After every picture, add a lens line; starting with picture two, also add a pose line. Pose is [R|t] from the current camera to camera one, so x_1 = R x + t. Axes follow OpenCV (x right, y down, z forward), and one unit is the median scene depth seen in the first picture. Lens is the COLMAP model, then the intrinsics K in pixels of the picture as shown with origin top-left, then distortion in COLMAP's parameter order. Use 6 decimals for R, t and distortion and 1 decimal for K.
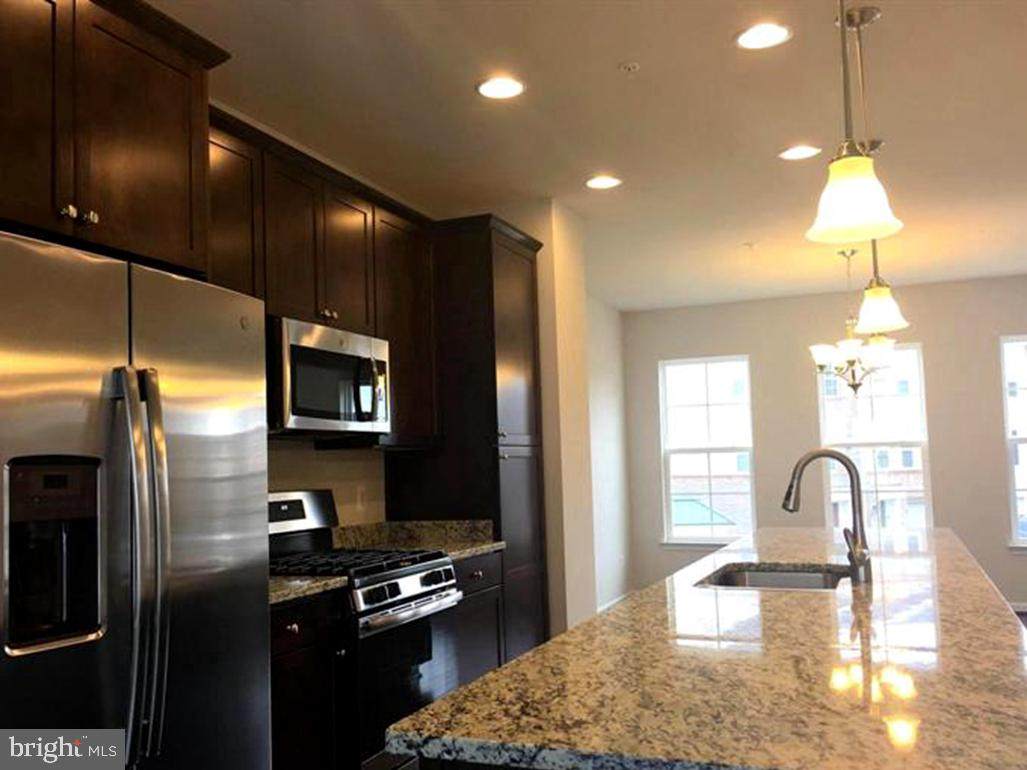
lens RADIAL K [[940.0, 0, 494.2], [0, 940.0, 407.9], [0, 0, 1]] dist [0.051523, -0.074920]
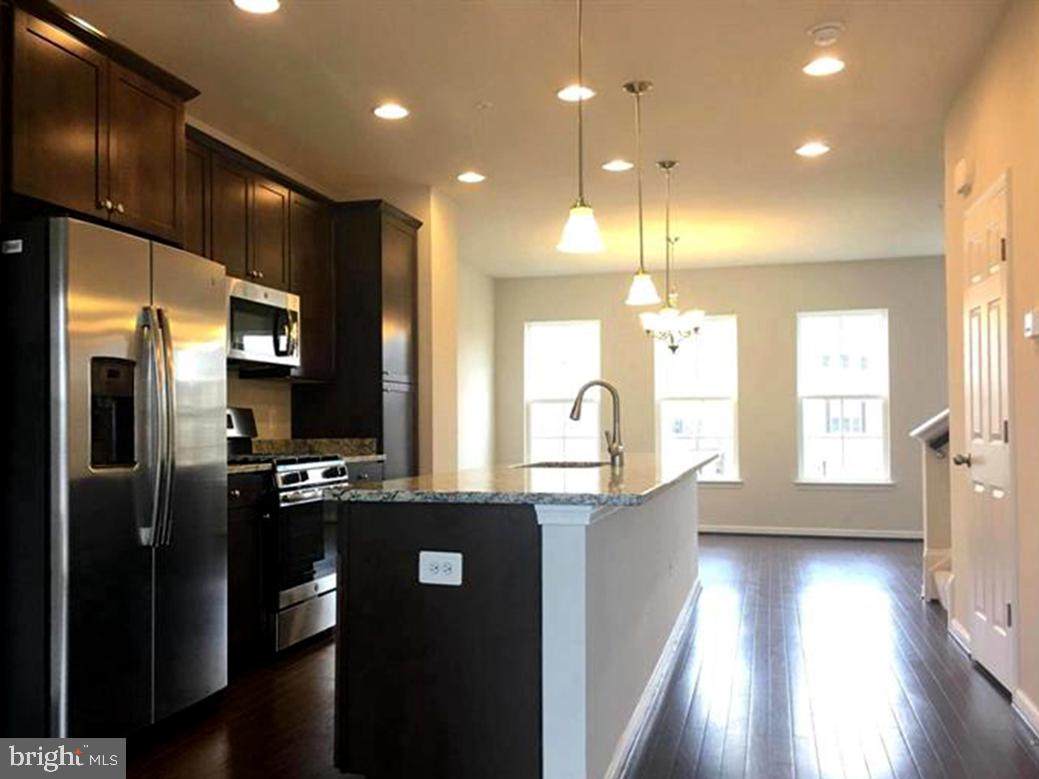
lens RADIAL K [[951.0, 0, 500.0], [0, 951.0, 412.7], [0, 0, 1]] dist [0.051523, -0.074920]
pose [[0.991735, 0.025571, 0.125733, 0.001284], [-0.031254, 0.998567, 0.043436, 0.030578], [-0.124442, -0.047007, 0.991113, -0.447350]]
